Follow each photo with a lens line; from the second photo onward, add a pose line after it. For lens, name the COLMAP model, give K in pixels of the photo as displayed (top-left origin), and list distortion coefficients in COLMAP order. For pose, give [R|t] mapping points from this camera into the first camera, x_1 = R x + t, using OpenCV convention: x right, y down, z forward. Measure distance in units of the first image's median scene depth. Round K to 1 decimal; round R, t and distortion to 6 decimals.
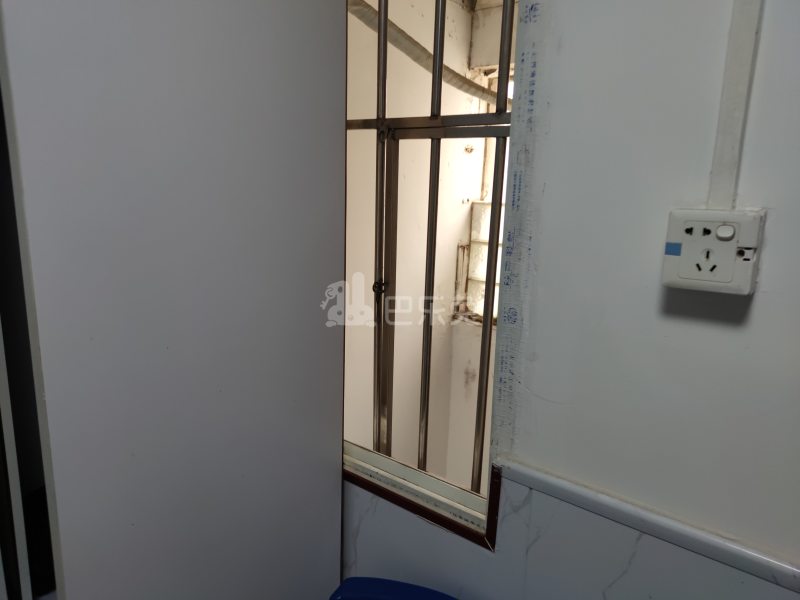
lens RADIAL K [[568.9, 0, 403.5], [0, 568.9, 295.9], [0, 0, 1]] dist [0.069287, -0.060991]
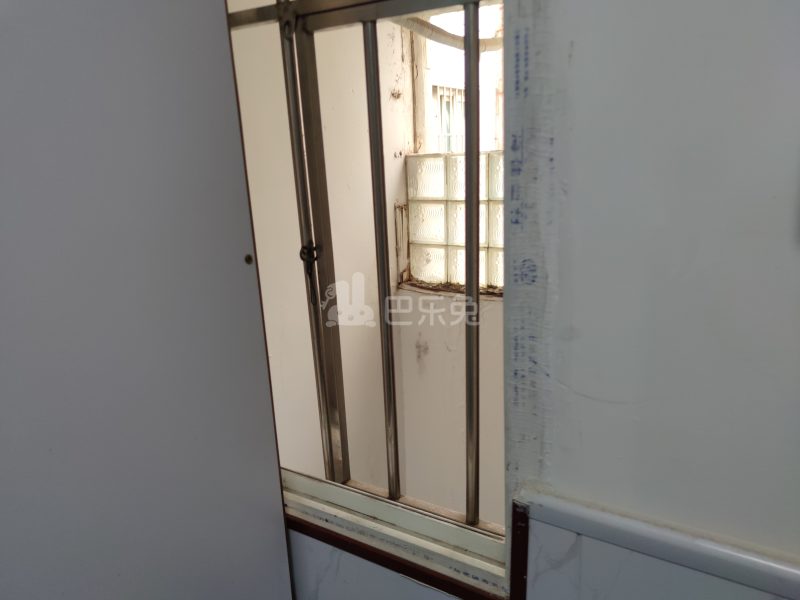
lens RADIAL K [[548.6, 0, 421.6], [0, 548.6, 318.5], [0, 0, 1]] dist [0.042775, -0.001262]
pose [[0.983807, -0.104964, 0.145283, -0.016248], [0.091227, 0.990976, 0.098206, 0.013507], [-0.154280, -0.083362, 0.984504, 0.368997]]
